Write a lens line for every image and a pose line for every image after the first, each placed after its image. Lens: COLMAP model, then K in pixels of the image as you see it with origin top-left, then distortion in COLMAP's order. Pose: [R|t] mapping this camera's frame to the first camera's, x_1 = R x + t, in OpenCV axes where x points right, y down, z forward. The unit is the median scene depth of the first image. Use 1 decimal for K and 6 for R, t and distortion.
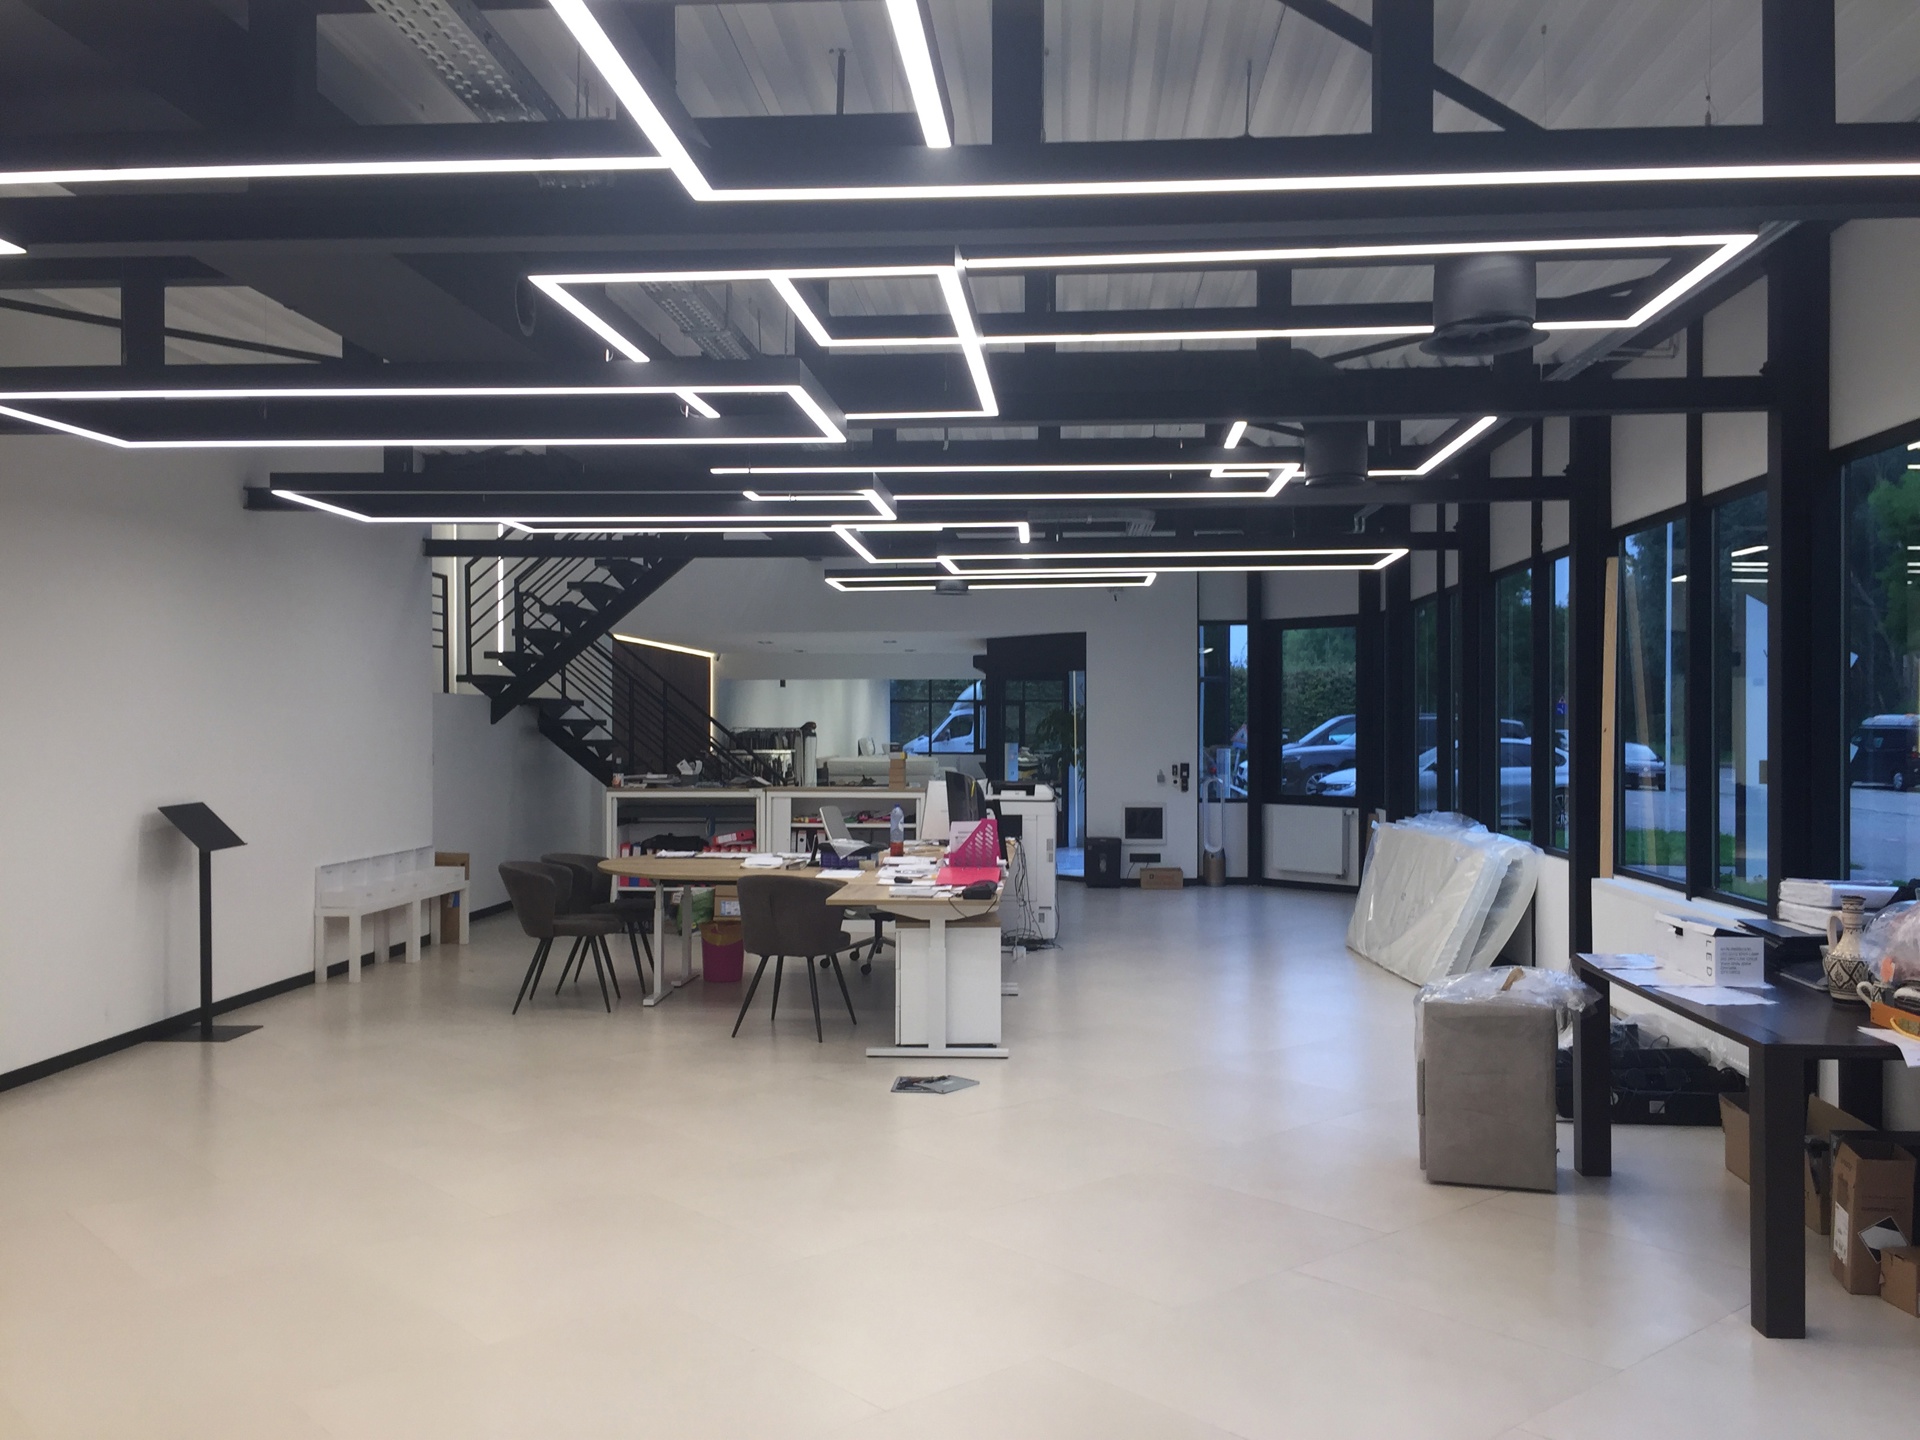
lens RADIAL K [[1640.9, 0, 960.0], [0, 1640.9, 720.0], [0, 0, 1]] dist [-0.002042, -0.000732]
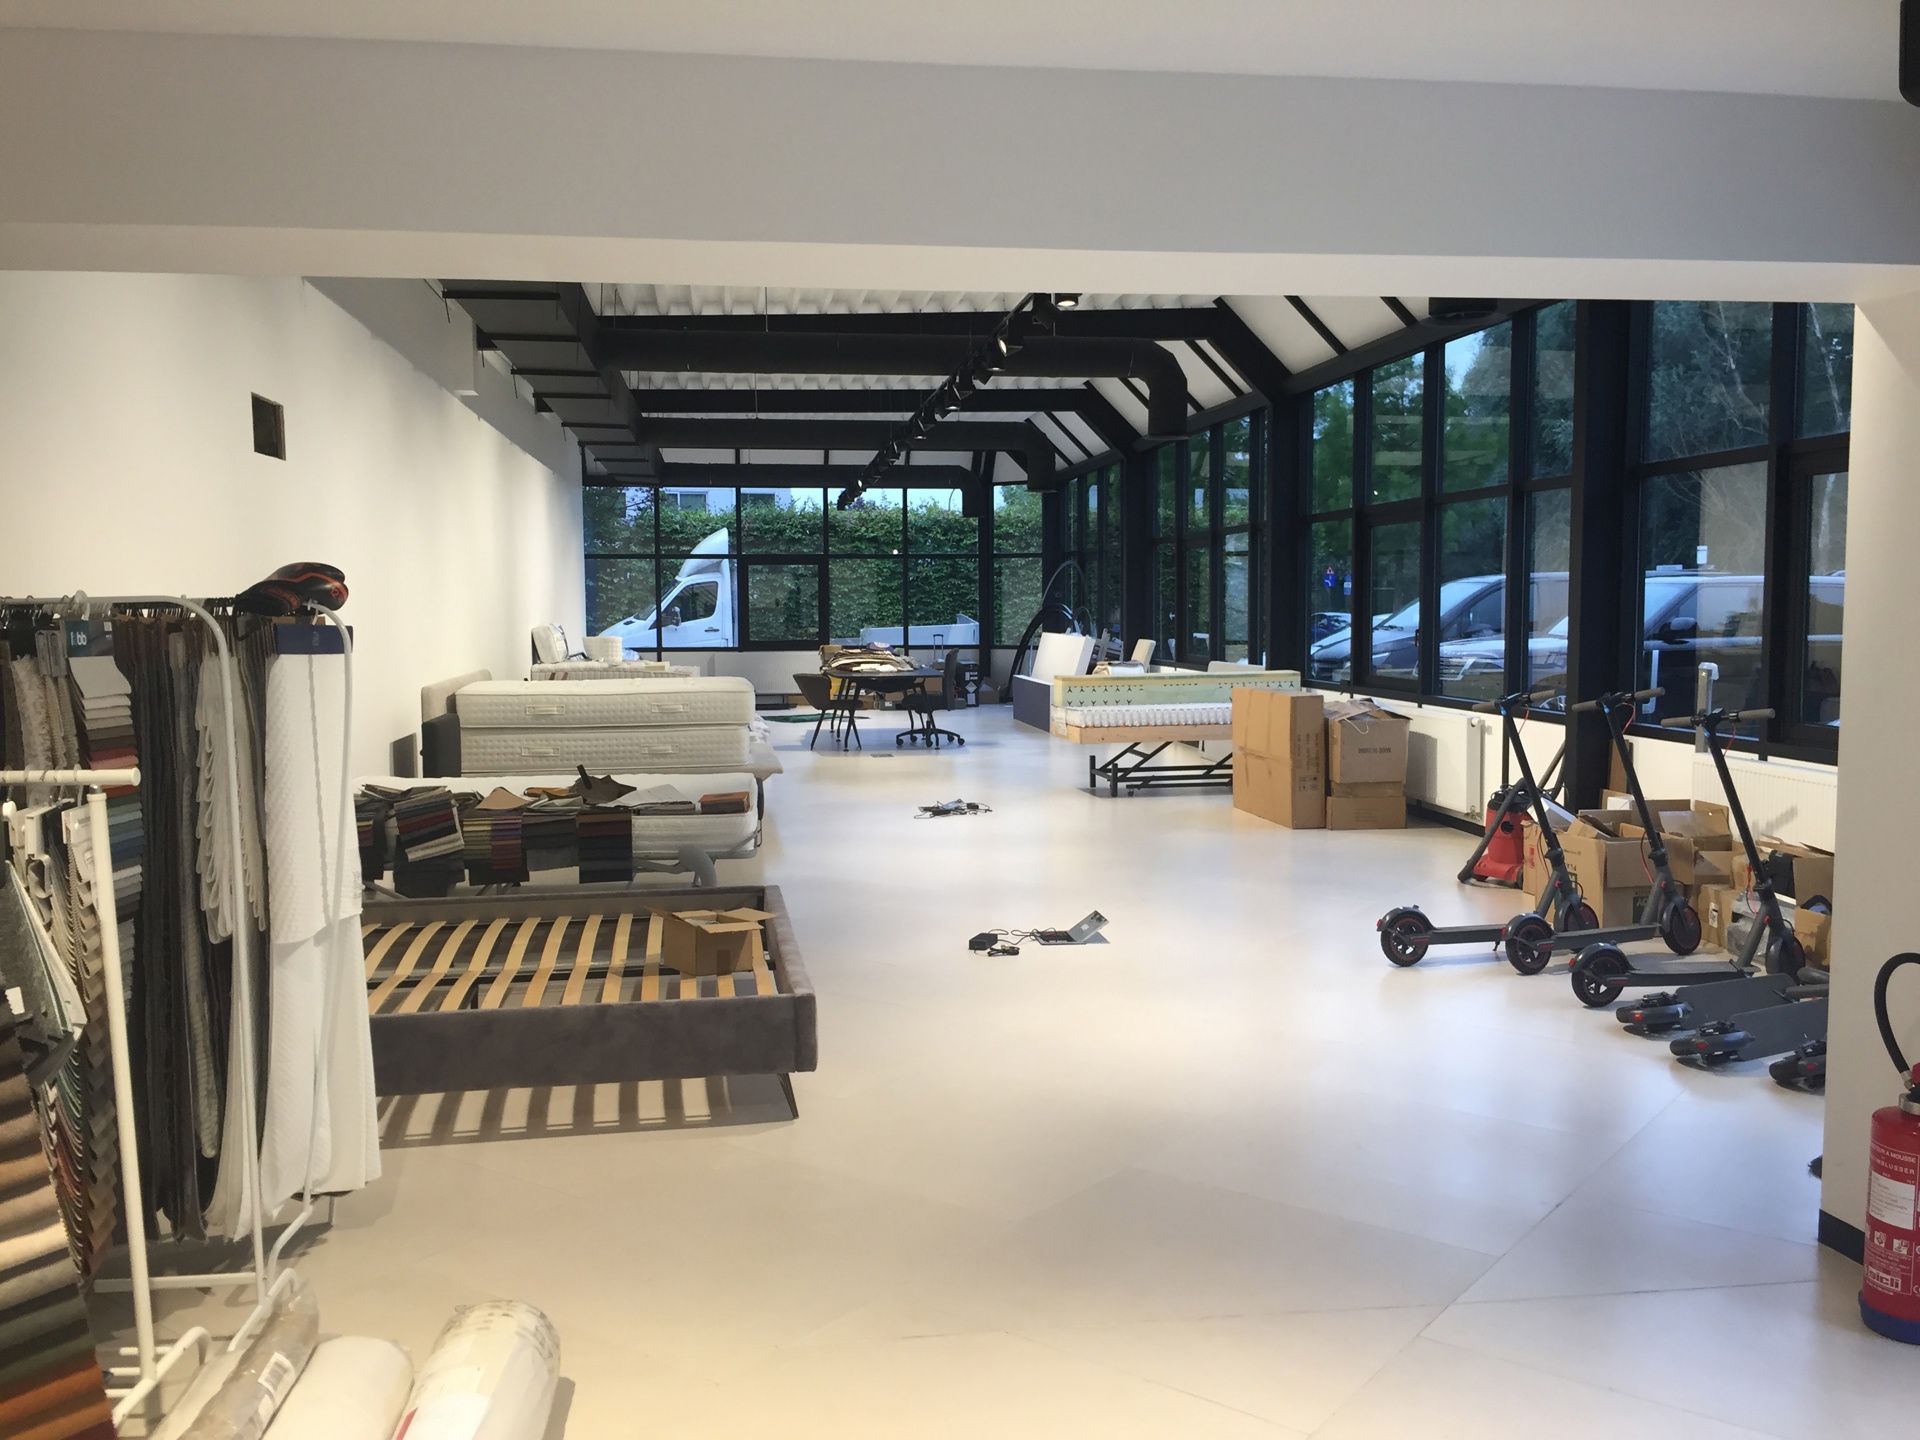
lens RADIAL K [[1640.9, 0, 960.0], [0, 1640.9, 720.0], [0, 0, 1]] dist [-0.002042, -0.000732]
pose [[0.978022, -0.013502, 0.208065, -0.034055], [-0.002306, 0.997140, 0.075545, 0.002376], [-0.208490, -0.074365, 0.975193, 0.458157]]
